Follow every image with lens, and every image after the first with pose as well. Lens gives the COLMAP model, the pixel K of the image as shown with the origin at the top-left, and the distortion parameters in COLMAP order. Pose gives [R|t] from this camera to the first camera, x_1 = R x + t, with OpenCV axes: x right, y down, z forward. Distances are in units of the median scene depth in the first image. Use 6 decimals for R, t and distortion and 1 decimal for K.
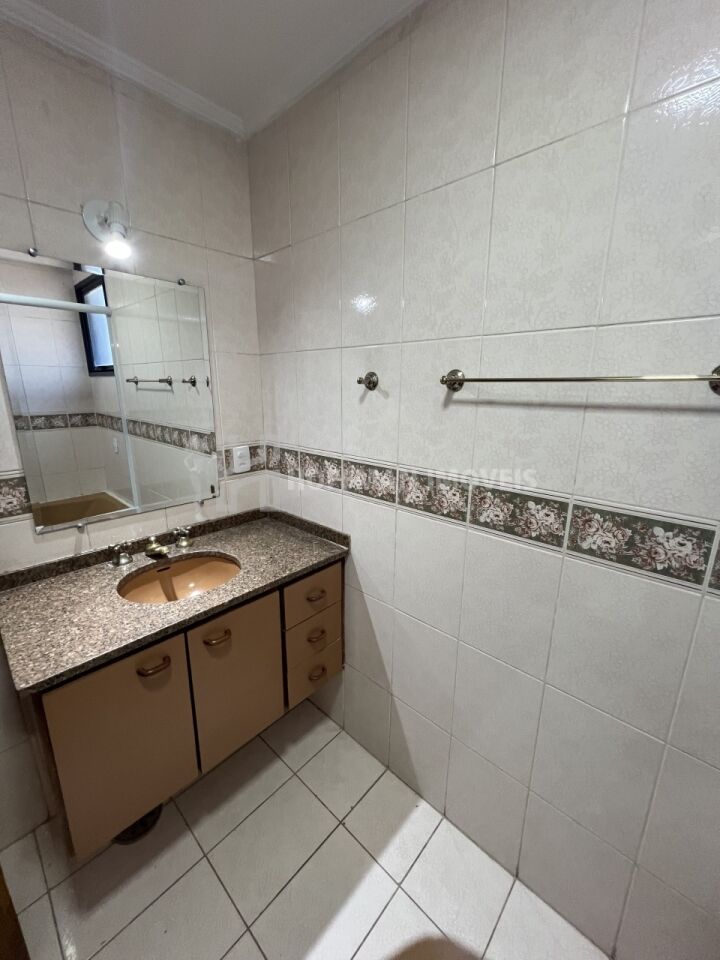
lens RADIAL K [[385.2, 0, 349.8], [0, 385.2, 479.4], [0, 0, 1]] dist [-0.001722, 0.000123]
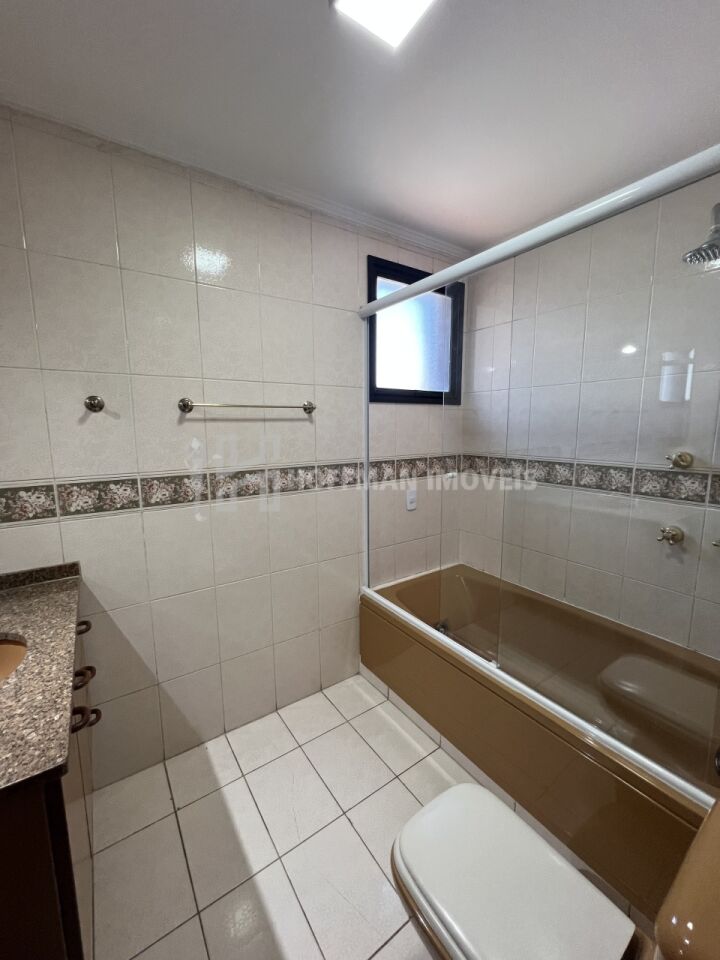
lens RADIAL K [[385.2, 0, 360.7], [0, 385.2, 480.9], [0, 0, 1]] dist [-0.001722, 0.000123]
pose [[0.203366, -0.141438, 0.968833, -0.899523], [0.246257, 0.965091, 0.089201, 0.046598], [-0.947629, 0.220442, 0.231097, 0.075429]]
